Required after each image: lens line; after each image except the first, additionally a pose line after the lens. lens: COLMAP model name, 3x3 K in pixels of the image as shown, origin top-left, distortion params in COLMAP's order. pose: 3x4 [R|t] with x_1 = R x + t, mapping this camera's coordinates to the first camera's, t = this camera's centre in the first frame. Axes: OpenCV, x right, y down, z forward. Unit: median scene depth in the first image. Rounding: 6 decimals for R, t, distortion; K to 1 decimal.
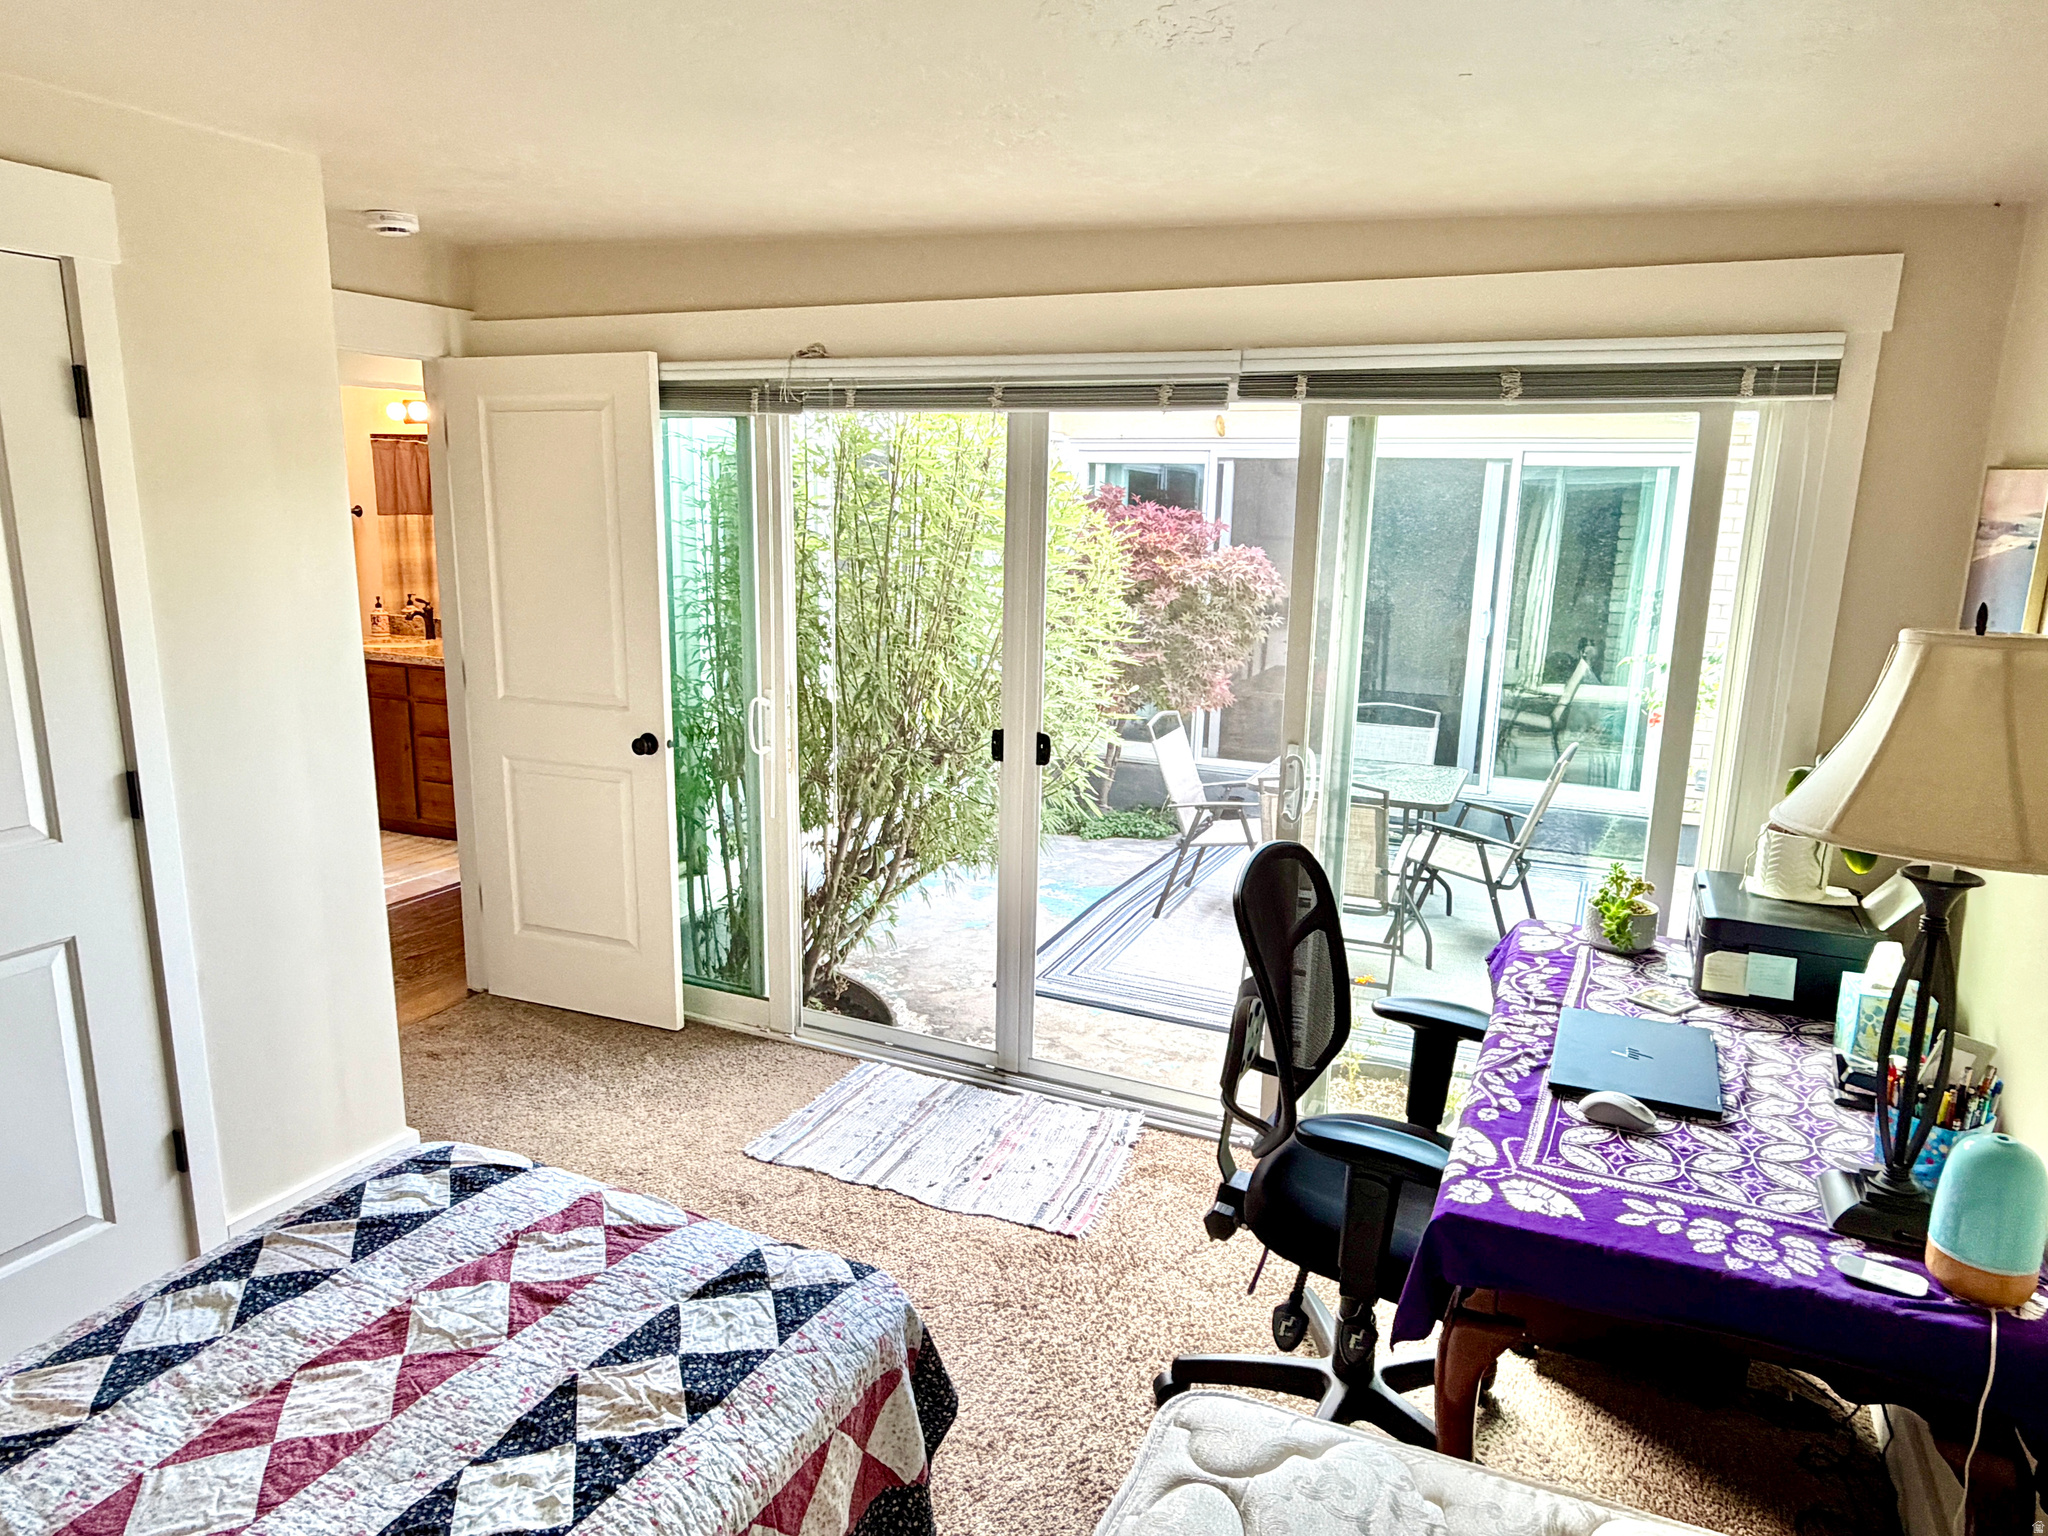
lens RADIAL K [[1288.2, 0, 1011.7], [0, 1288.2, 771.3], [0, 0, 1]] dist [0.004509, -0.000768]
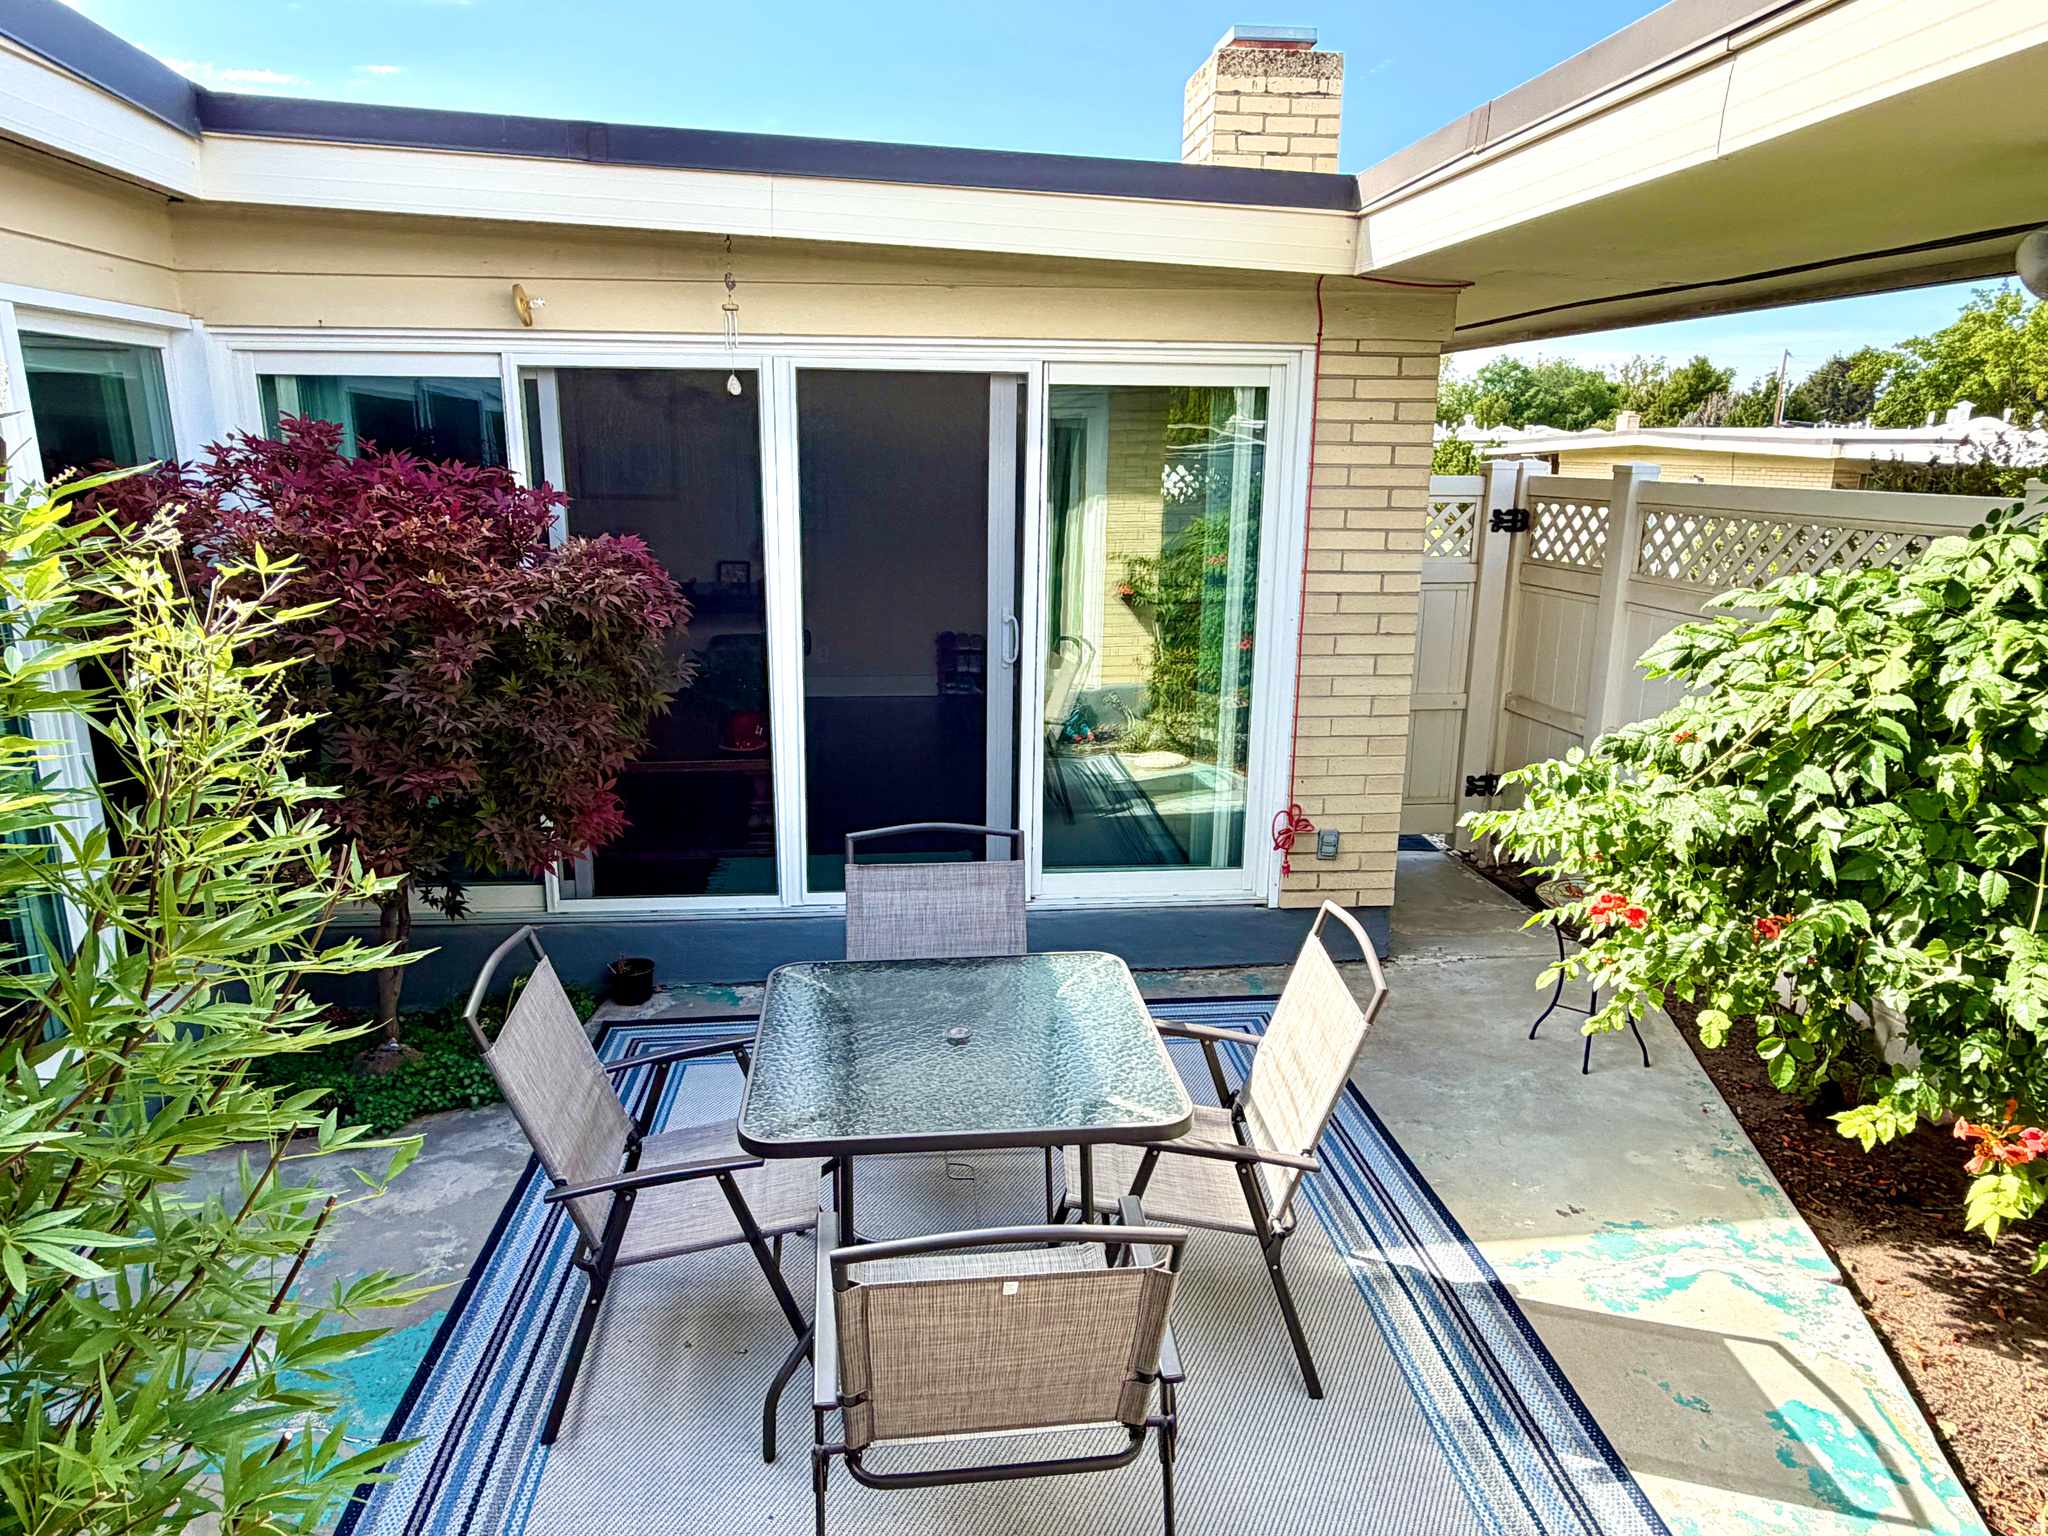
lens RADIAL K [[1288.2, 0, 1011.7], [0, 1288.2, 771.3], [0, 0, 1]] dist [0.004509, -0.000768]
pose [[0.865504, -0.136857, 0.481844, 0.057307], [0.113803, 0.990521, 0.076919, -0.101477], [-0.487803, -0.011738, 0.872875, 0.460459]]
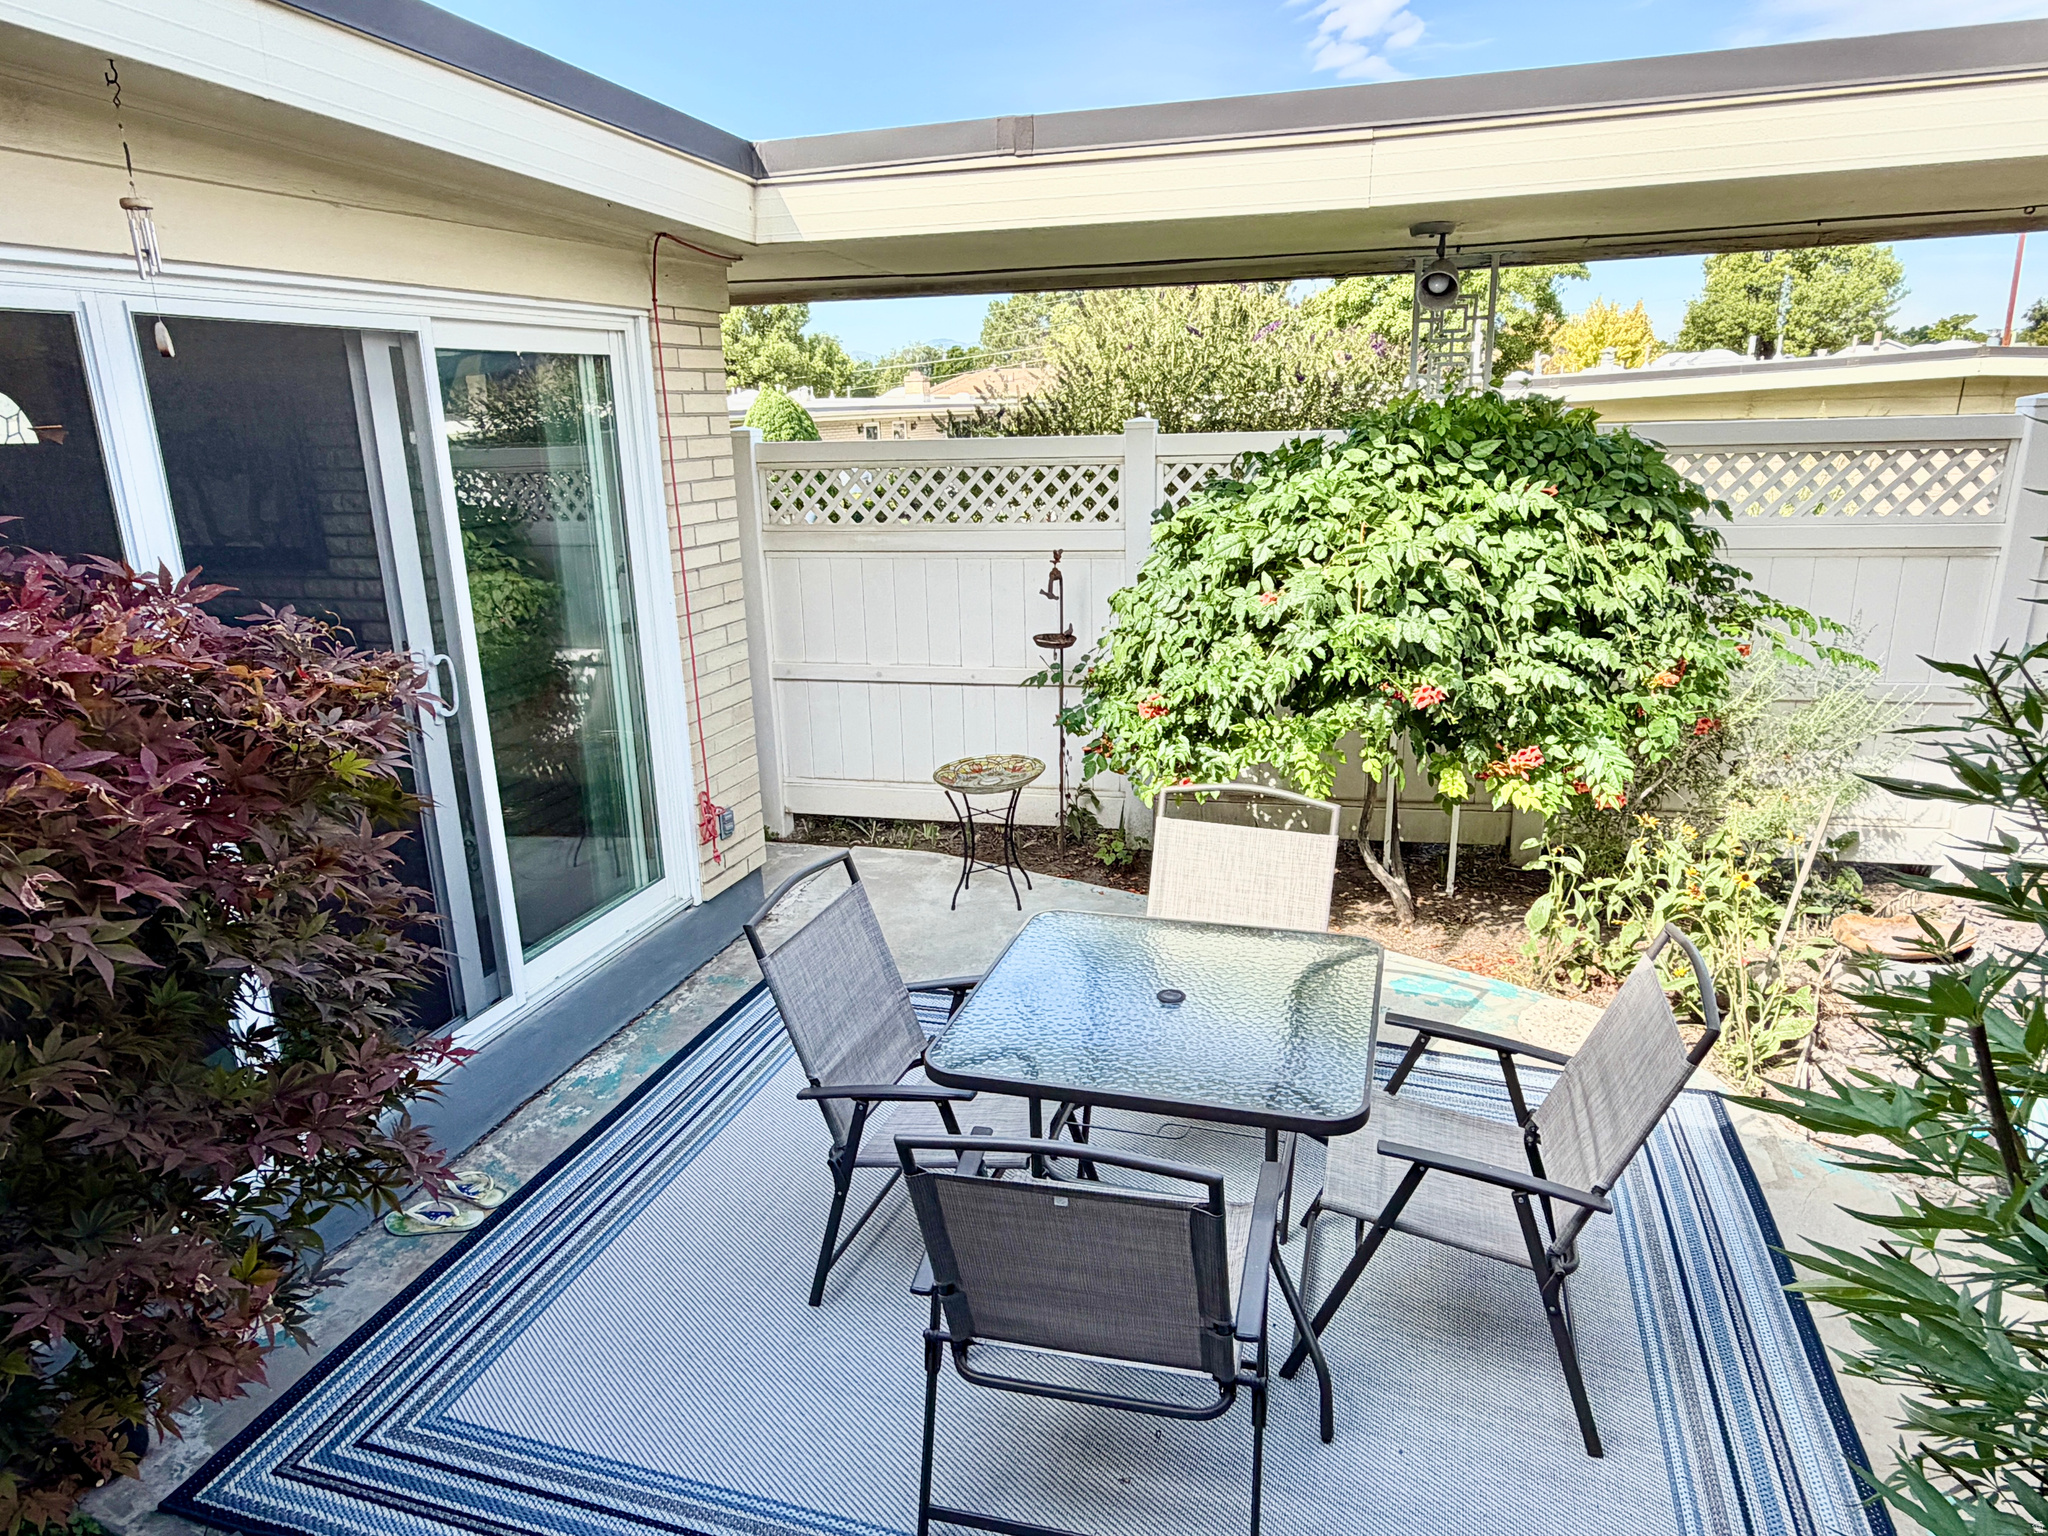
lens RADIAL K [[1288.2, 0, 1011.7], [0, 1288.2, 771.3], [0, 0, 1]] dist [0.004509, -0.000768]
pose [[-0.114152, -0.287785, 0.950868, -0.126397], [0.234195, 0.922354, 0.307270, -0.188720], [-0.965465, 0.257764, -0.037891, 0.849431]]
